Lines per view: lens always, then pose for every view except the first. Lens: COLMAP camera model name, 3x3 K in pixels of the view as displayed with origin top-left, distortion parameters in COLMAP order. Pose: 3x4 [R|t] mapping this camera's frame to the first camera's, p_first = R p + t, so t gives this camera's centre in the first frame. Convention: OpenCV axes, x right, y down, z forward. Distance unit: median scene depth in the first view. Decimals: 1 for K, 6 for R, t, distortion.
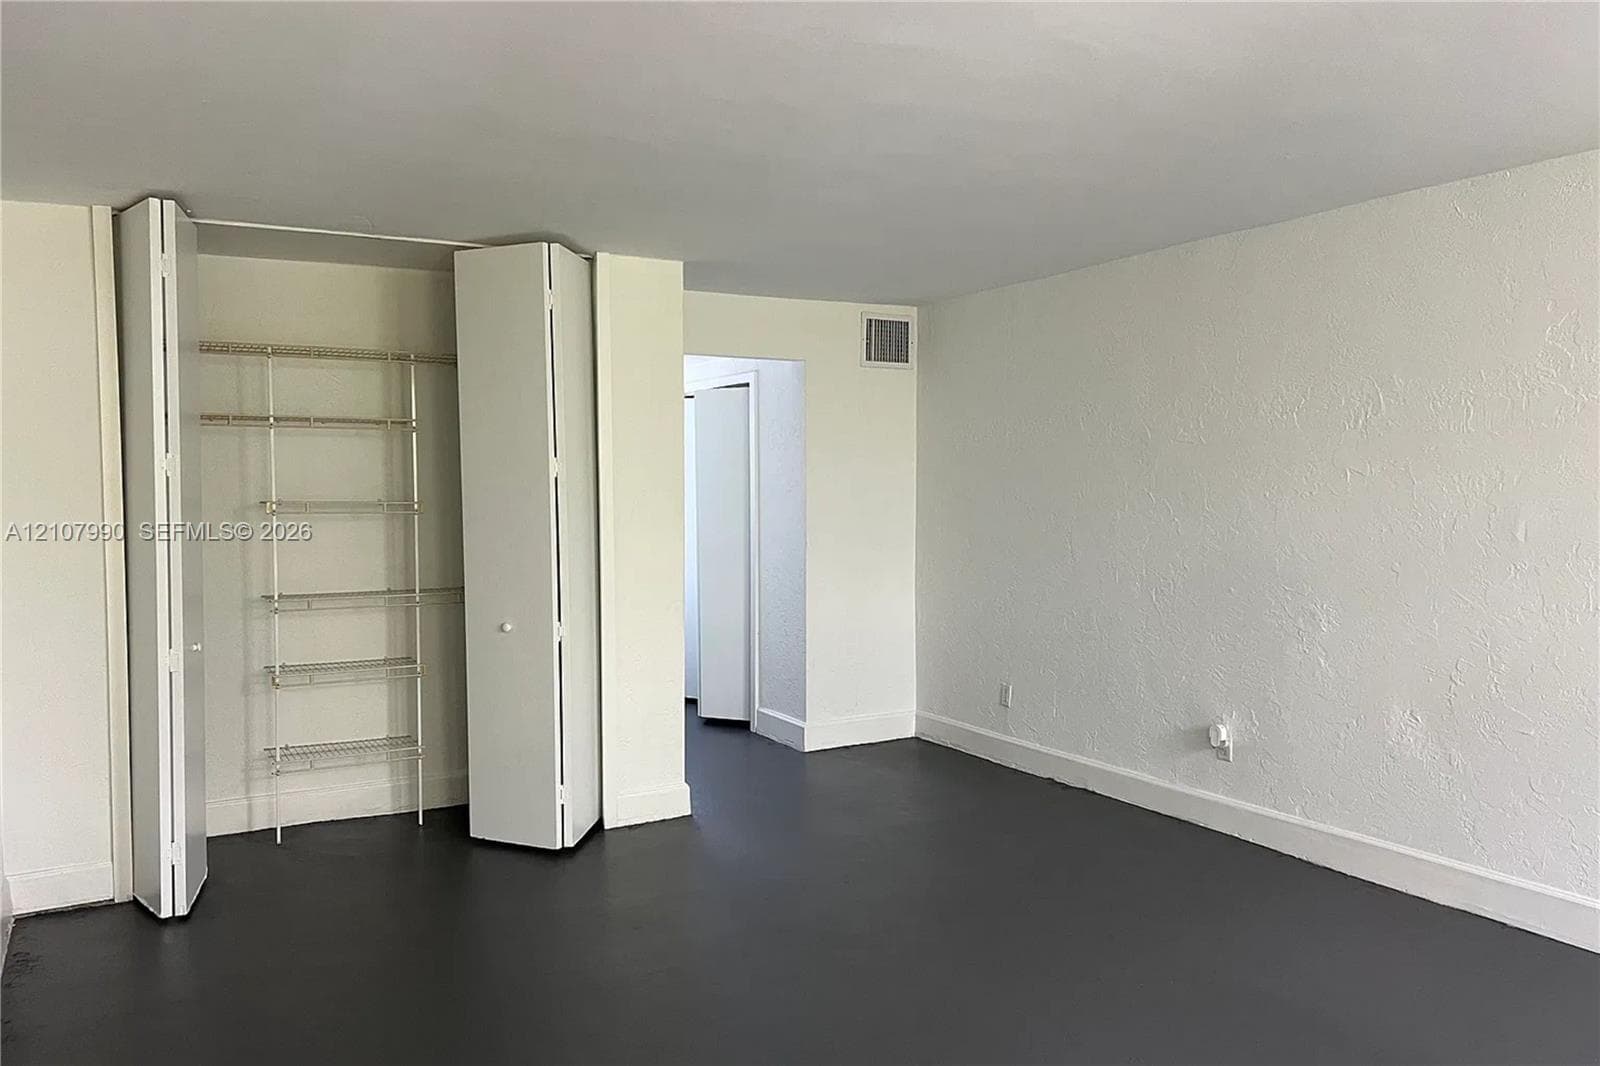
lens RADIAL K [[1206.5, 0, 804.9], [0, 1206.5, 536.1], [0, 0, 1]] dist [-0.001837, -0.005548]
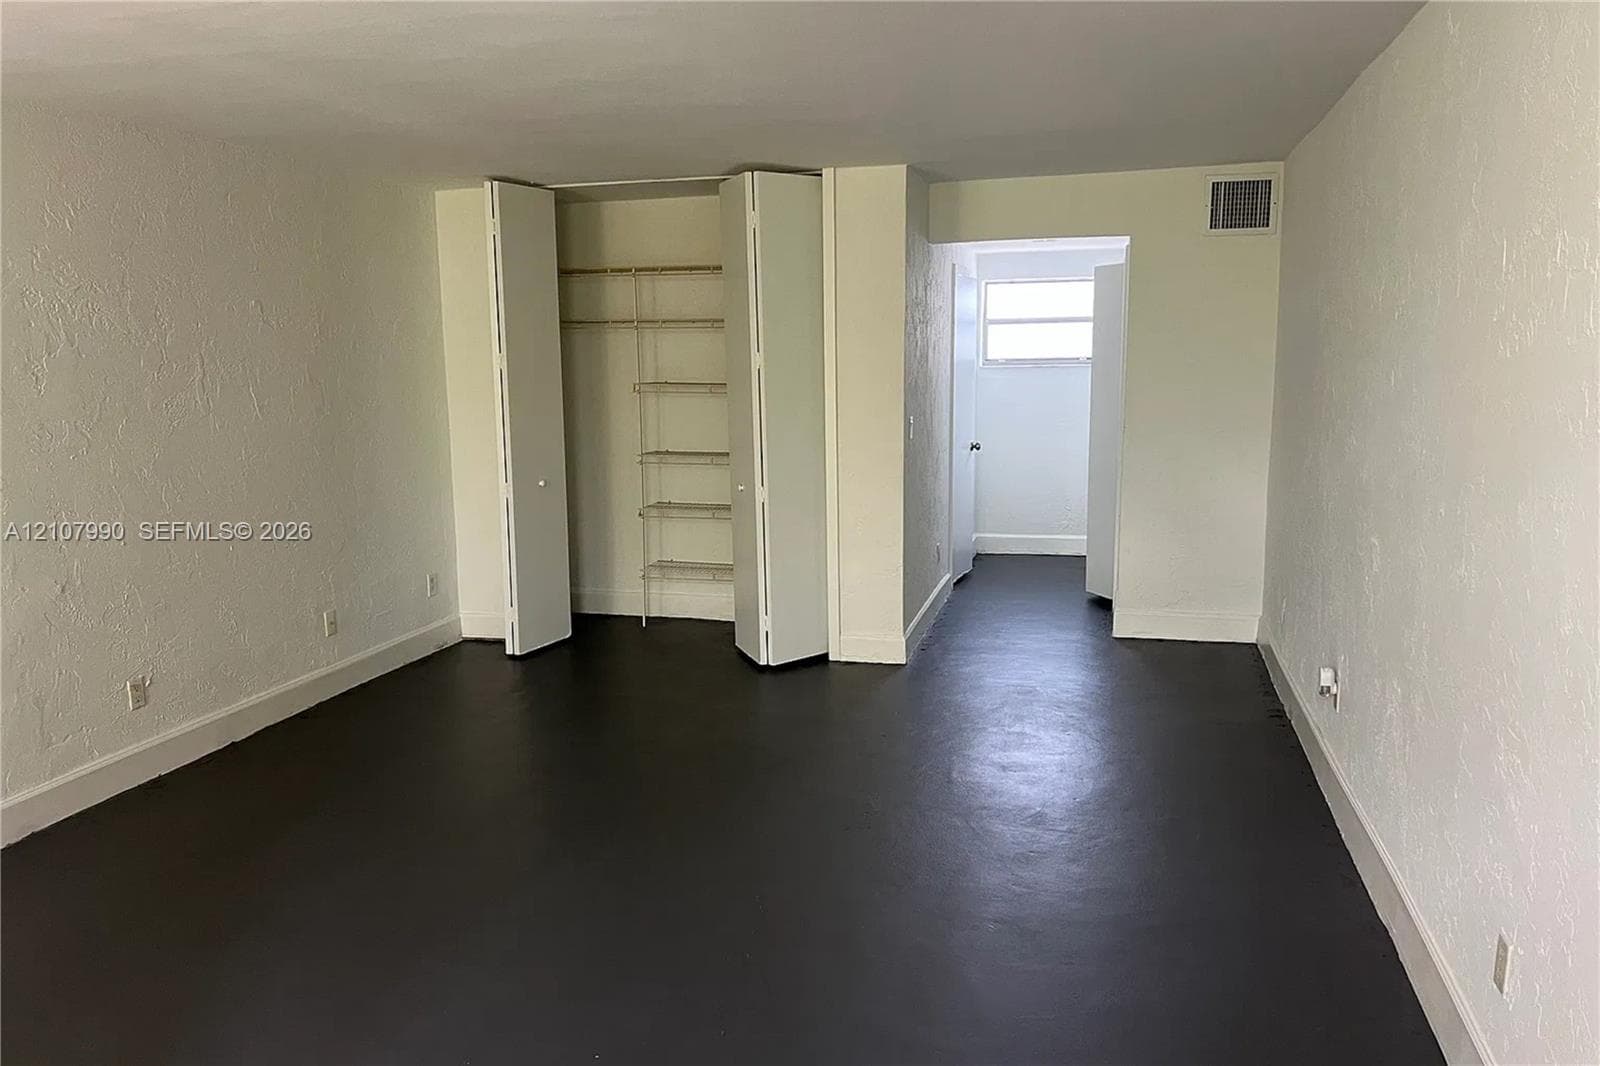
lens RADIAL K [[1206.5, 0, 801.0], [0, 1206.5, 529.1], [0, 0, 1]] dist [-0.001837, -0.005548]
pose [[0.700765, 0.101252, -0.706170, 0.645958], [-0.016127, 0.991872, 0.126213, -0.037761], [0.713210, -0.077057, 0.696702, 0.150501]]
